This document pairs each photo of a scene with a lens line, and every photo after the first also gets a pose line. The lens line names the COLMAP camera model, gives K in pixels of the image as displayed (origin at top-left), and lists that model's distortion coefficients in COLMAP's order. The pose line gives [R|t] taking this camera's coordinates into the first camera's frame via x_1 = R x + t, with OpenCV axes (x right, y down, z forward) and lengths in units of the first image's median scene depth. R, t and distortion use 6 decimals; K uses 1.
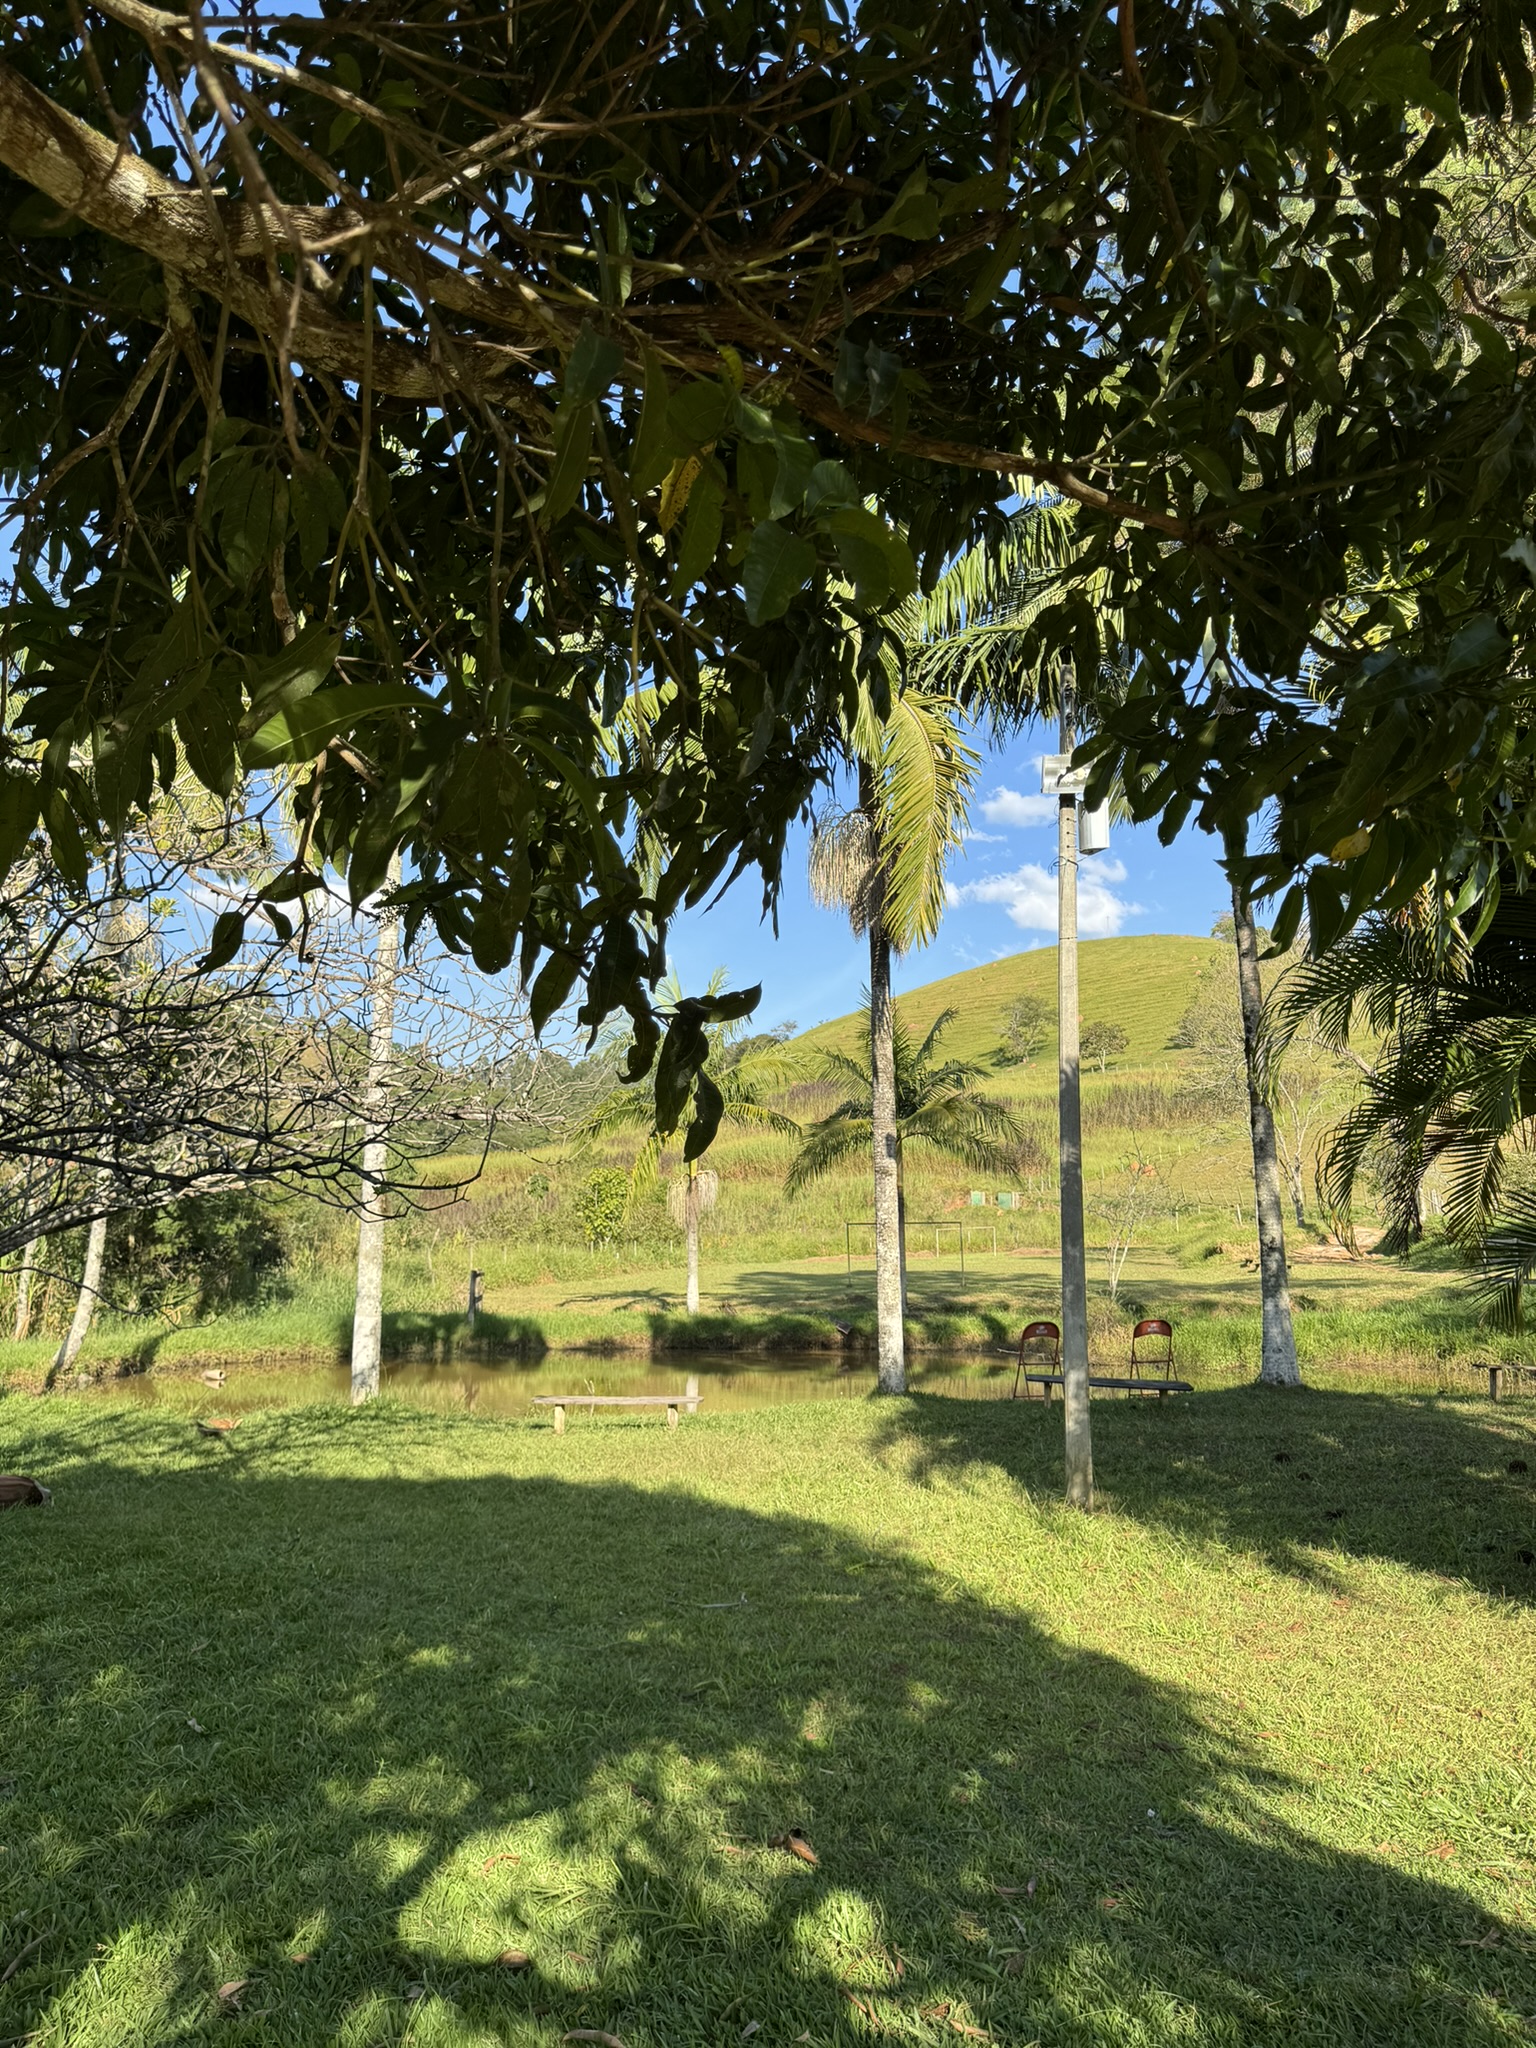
lens RADIAL K [[1433.2, 0, 760.4], [0, 1433.2, 1027.6], [0, 0, 1]] dist [0.129522, -0.206943]
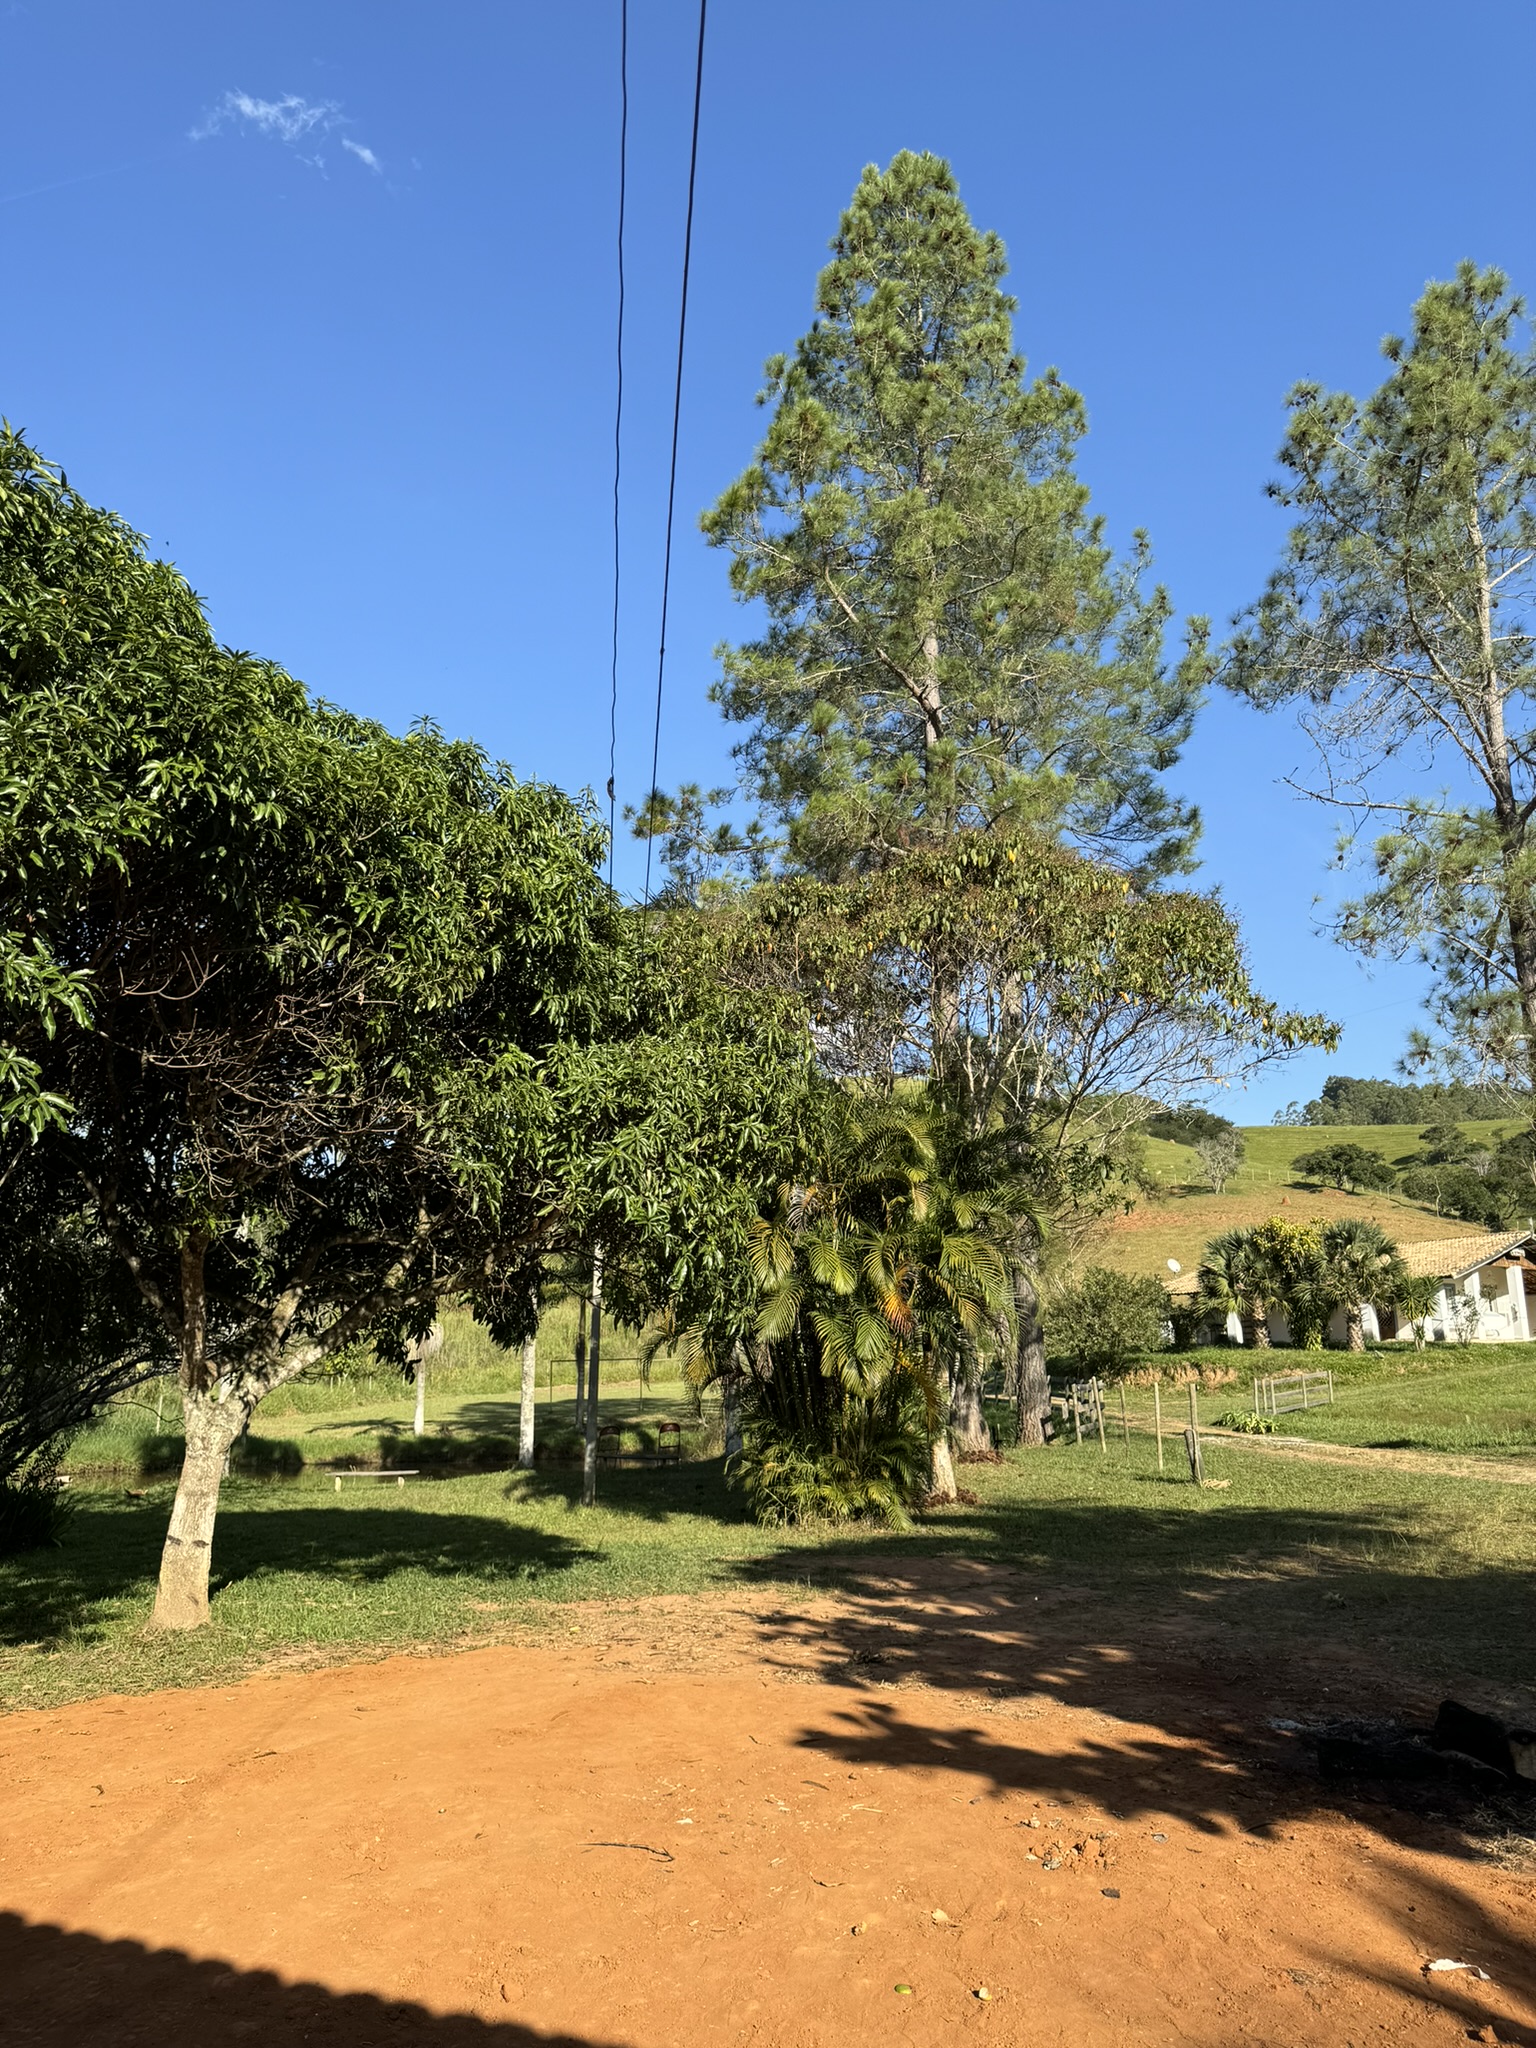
lens RADIAL K [[1433.2, 0, 760.4], [0, 1433.2, 1027.6], [0, 0, 1]] dist [0.129522, -0.206943]
pose [[0.984903, 0.034725, 0.169586, 0.023574], [-0.020336, 0.996100, -0.085862, -0.066503], [-0.171906, 0.081117, 0.981768, -0.396509]]
